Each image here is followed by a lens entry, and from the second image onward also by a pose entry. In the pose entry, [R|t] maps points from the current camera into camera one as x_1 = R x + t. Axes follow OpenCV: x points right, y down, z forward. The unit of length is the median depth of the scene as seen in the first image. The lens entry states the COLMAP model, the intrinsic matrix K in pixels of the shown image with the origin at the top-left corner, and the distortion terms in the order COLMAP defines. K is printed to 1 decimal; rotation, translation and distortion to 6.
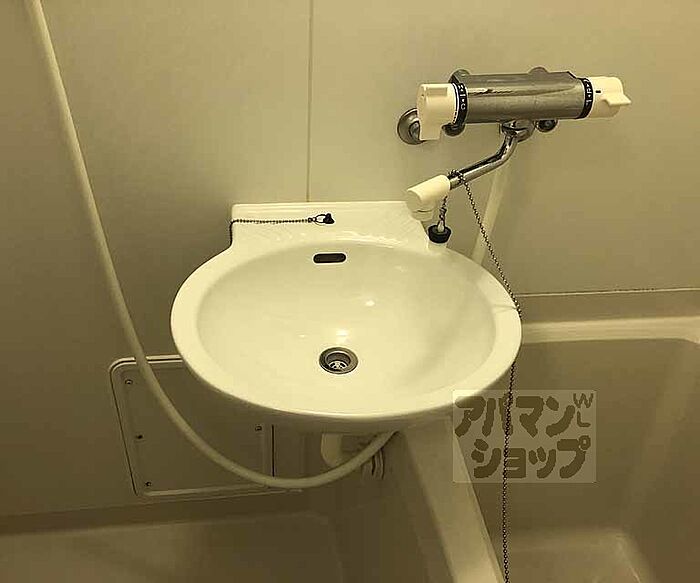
lens RADIAL K [[653.4, 0, 350.0], [0, 653.4, 291.5], [0, 0, 1]] dist [0.002400, -0.009246]
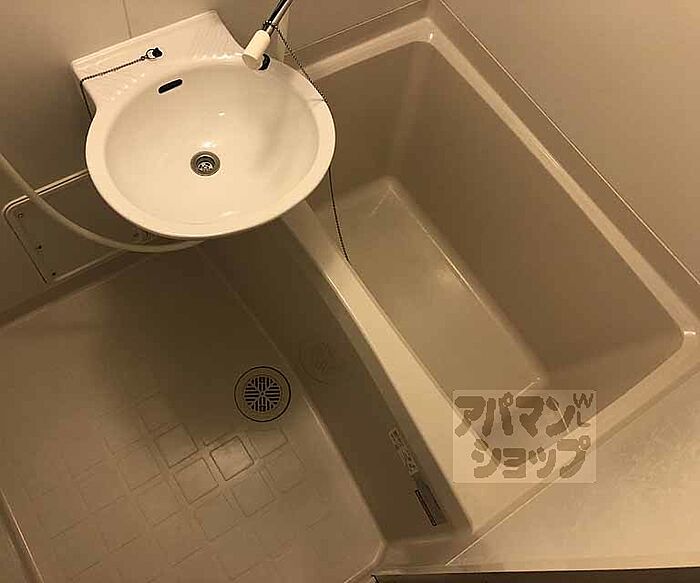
lens RADIAL K [[653.4, 0, 350.0], [0, 653.4, 291.5], [0, 0, 1]] dist [0.002400, -0.009246]
pose [[0.888365, -0.374718, 0.265319, -0.202402], [0.174134, 0.809665, 0.560464, -0.369101], [-0.424836, -0.451695, 0.784529, -0.299626]]
